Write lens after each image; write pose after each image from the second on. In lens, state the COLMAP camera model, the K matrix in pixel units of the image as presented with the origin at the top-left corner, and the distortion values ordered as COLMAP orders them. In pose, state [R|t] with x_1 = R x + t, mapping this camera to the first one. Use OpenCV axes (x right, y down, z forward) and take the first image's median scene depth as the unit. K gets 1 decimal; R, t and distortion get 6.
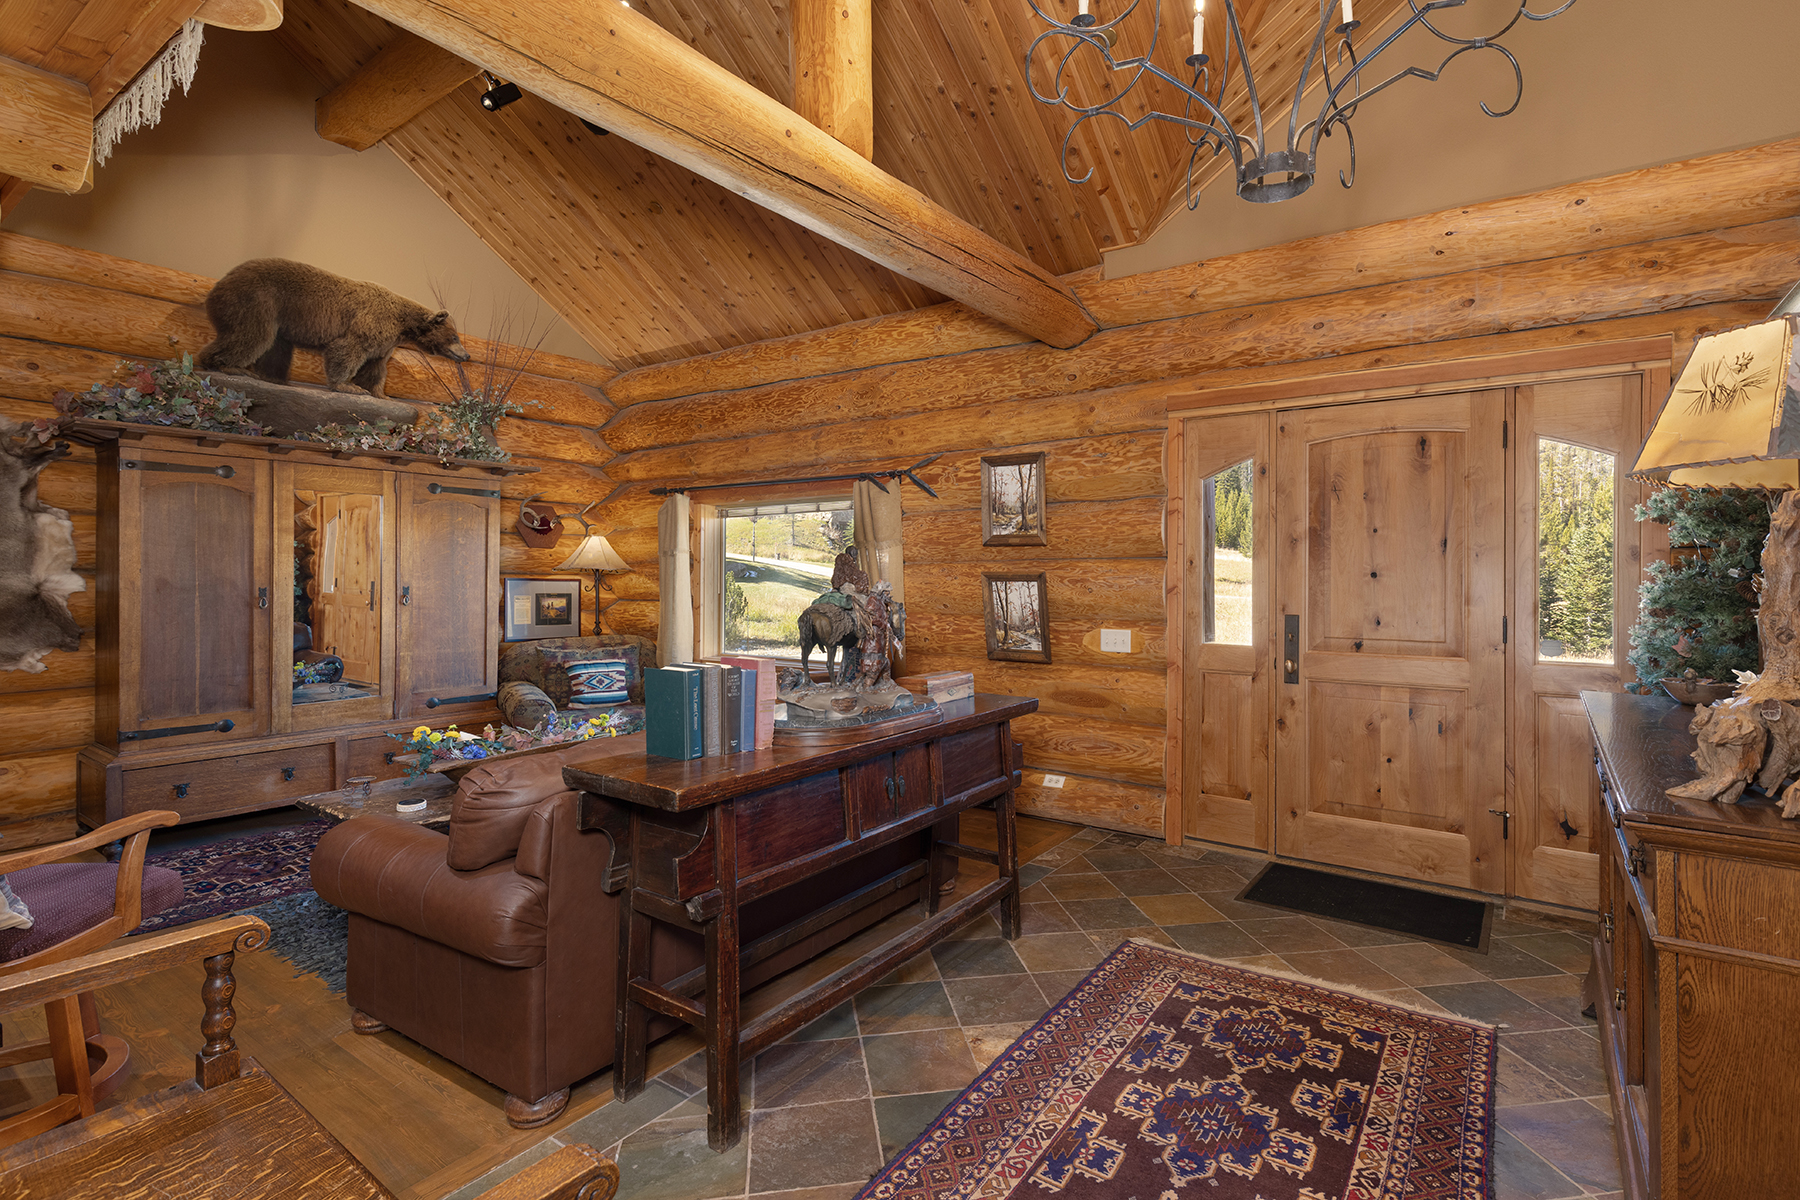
lens RADIAL K [[848.9, 0, 917.3], [0, 848.9, 570.3], [0, 0, 1]] dist [0.001937, -0.000389]
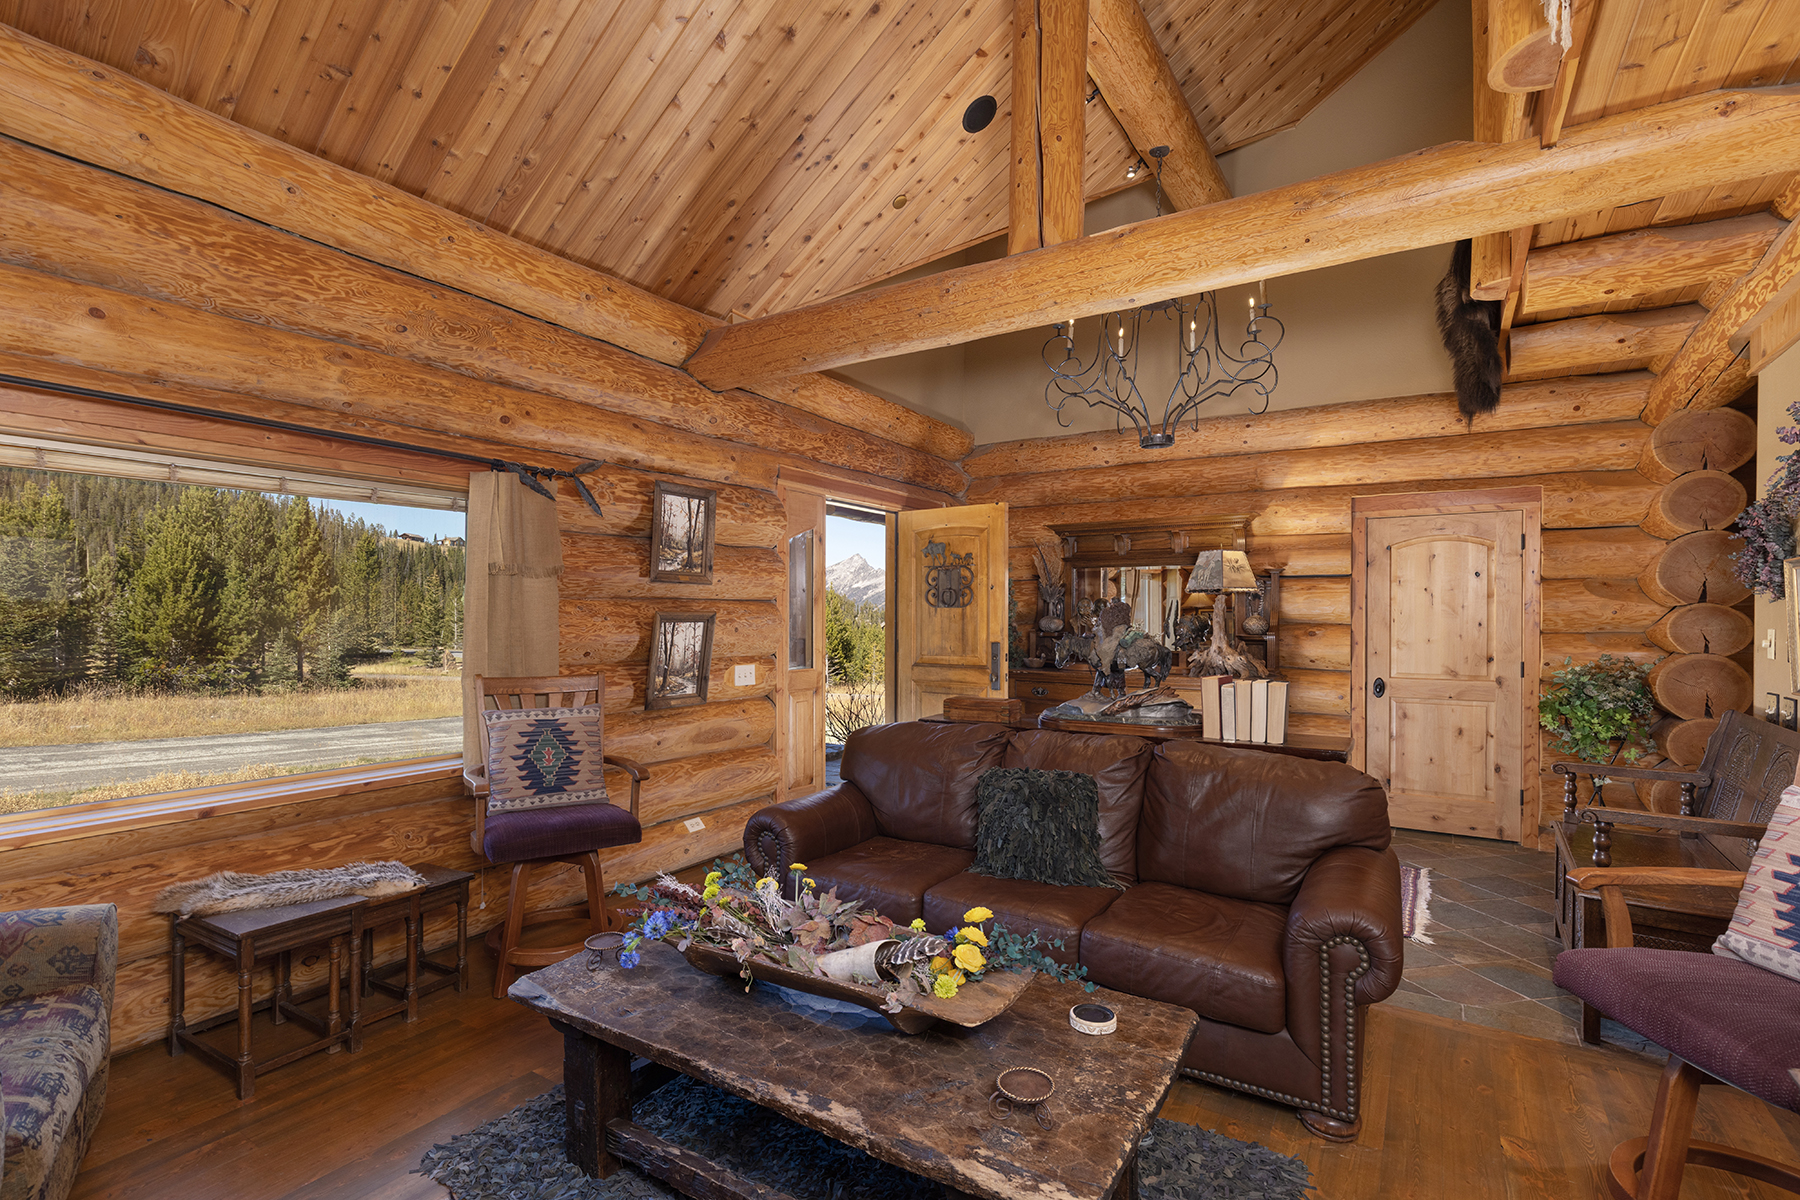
lens RADIAL K [[827.4, 0, 879.6], [0, 827.4, 623.1], [0, 0, 1]] dist [-0.001235, 0.000986]
pose [[-0.013300, -0.007569, 0.999883, -0.874997], [-0.007027, 0.999947, 0.007476, 0.006529], [-0.999887, -0.006927, -0.013353, 0.878343]]
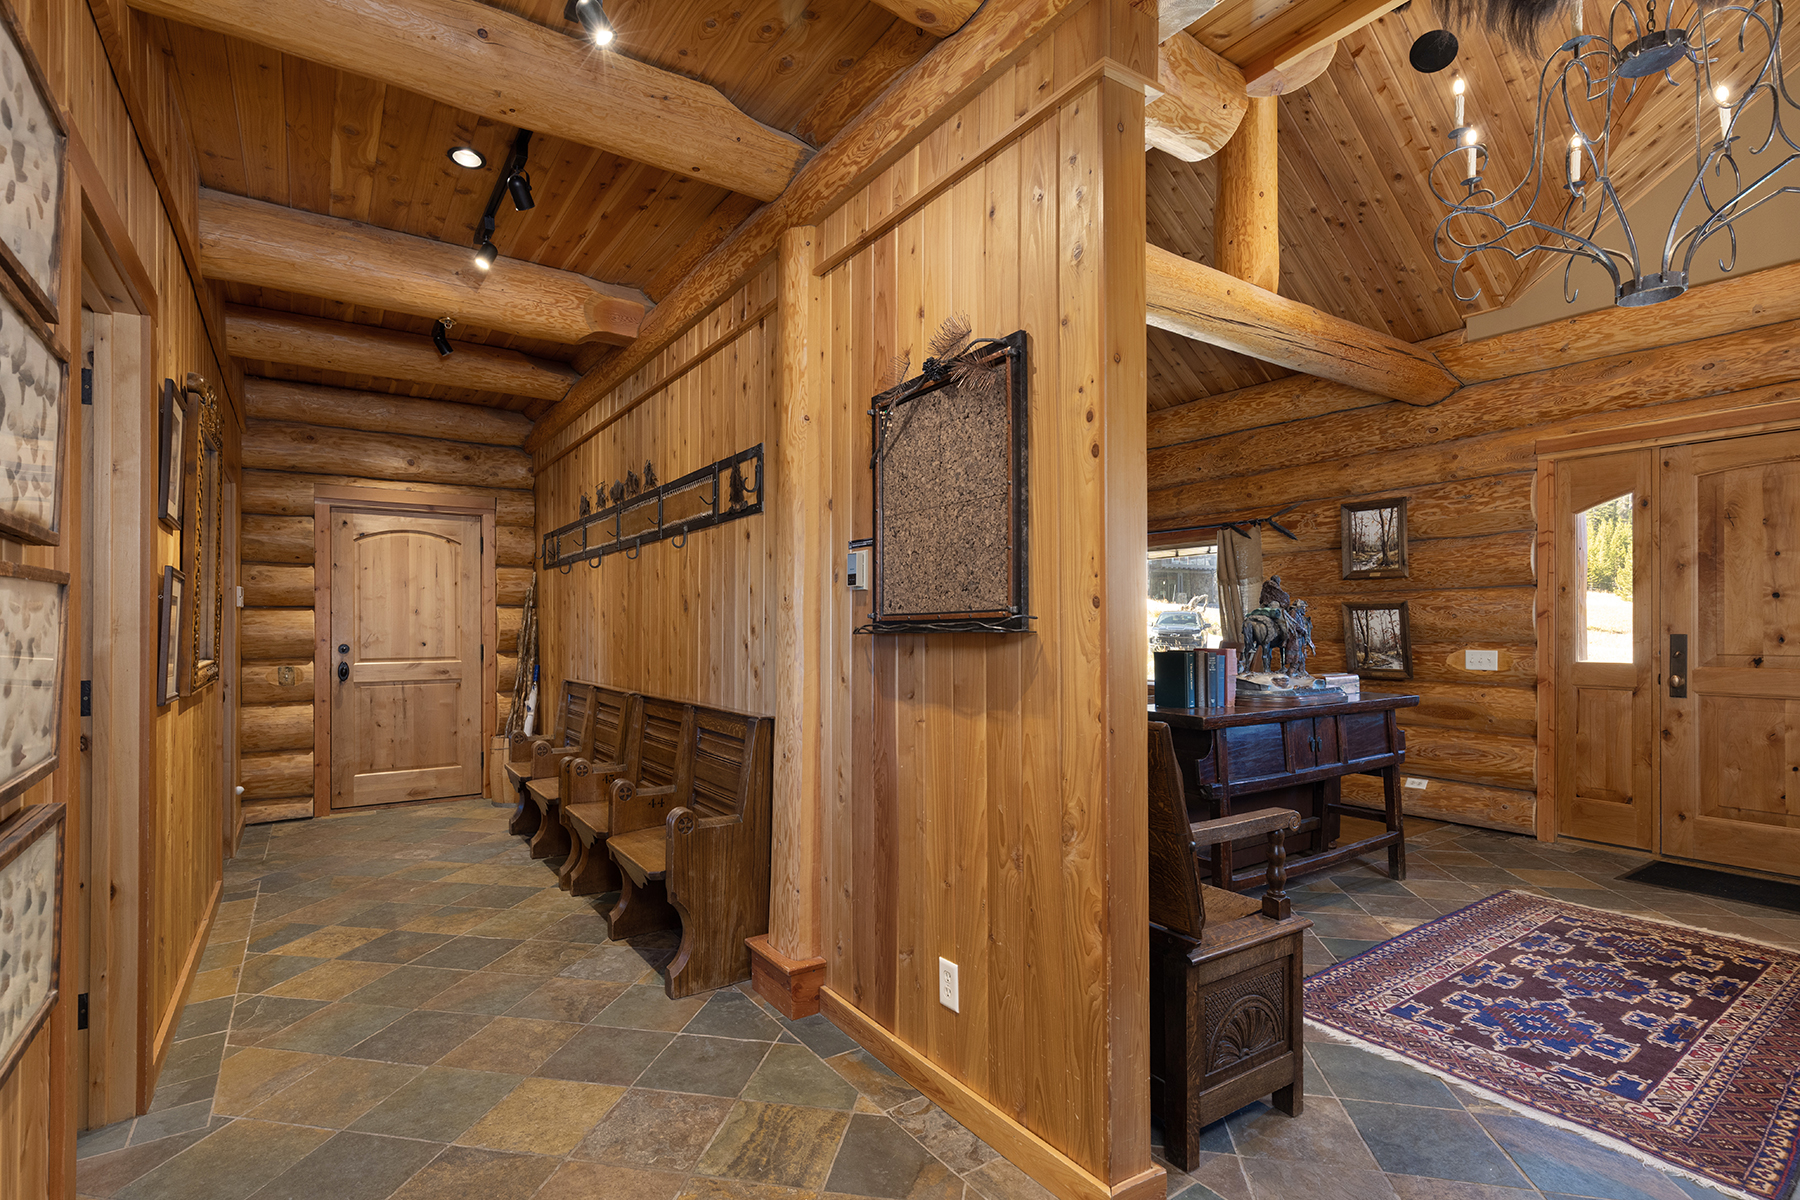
lens RADIAL K [[827.4, 0, 879.6], [0, 827.4, 623.1], [0, 0, 1]] dist [-0.001235, 0.000986]
pose [[0.934222, -0.005540, -0.356648, -0.127949], [0.006099, 0.999981, 0.000444, 0.029552], [0.356639, -0.002590, 0.934239, -0.331008]]
